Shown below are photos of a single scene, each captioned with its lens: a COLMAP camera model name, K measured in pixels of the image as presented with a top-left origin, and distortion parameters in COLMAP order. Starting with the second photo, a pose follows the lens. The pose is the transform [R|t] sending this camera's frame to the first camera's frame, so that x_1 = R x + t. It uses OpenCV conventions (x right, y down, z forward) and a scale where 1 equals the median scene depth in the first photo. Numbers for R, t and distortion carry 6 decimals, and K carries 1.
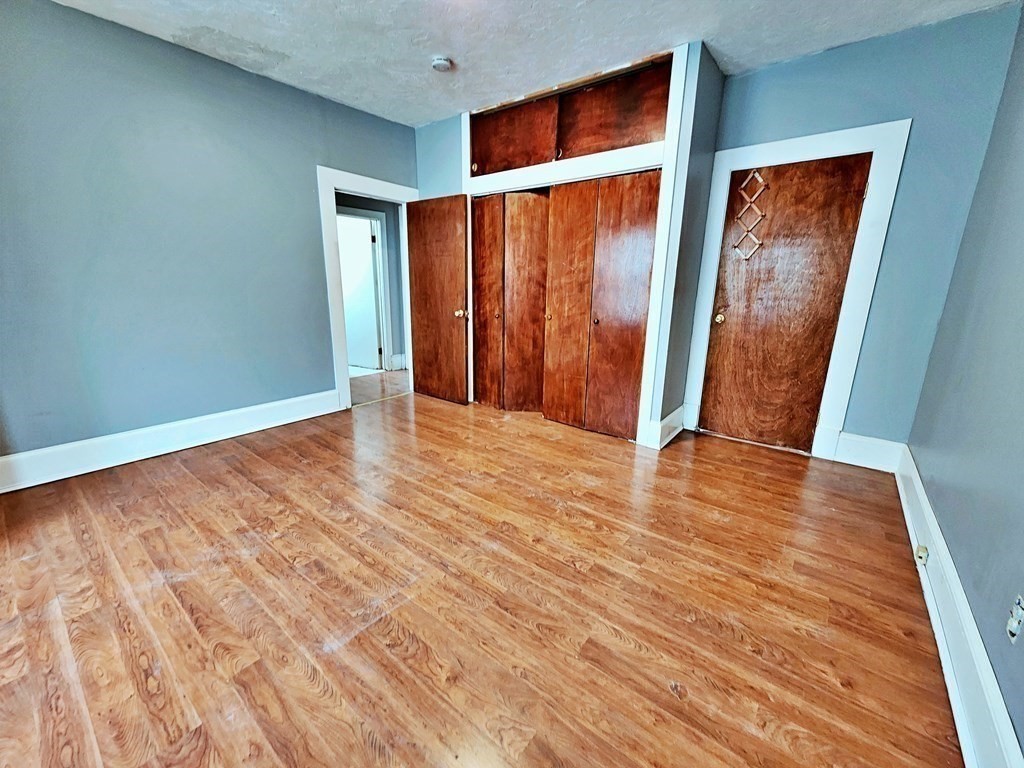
lens RADIAL K [[416.1, 0, 512.0], [0, 416.1, 384.0], [0, 0, 1]] dist [0.001402, 0.000331]
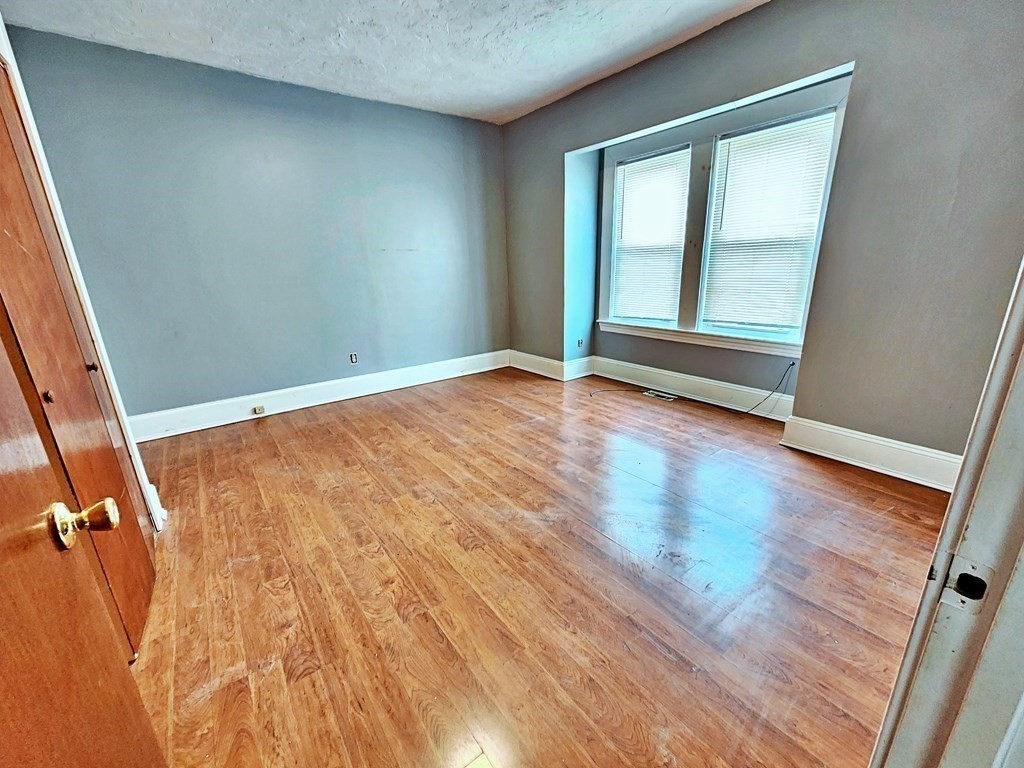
lens RADIAL K [[416.1, 0, 512.0], [0, 416.1, 384.0], [0, 0, 1]] dist [0.001402, 0.000331]
pose [[-0.966156, -0.056583, 0.251676, -0.557996], [0.079472, 0.862901, 0.499085, -0.491202], [-0.245411, 0.502196, -0.829200, 1.903932]]
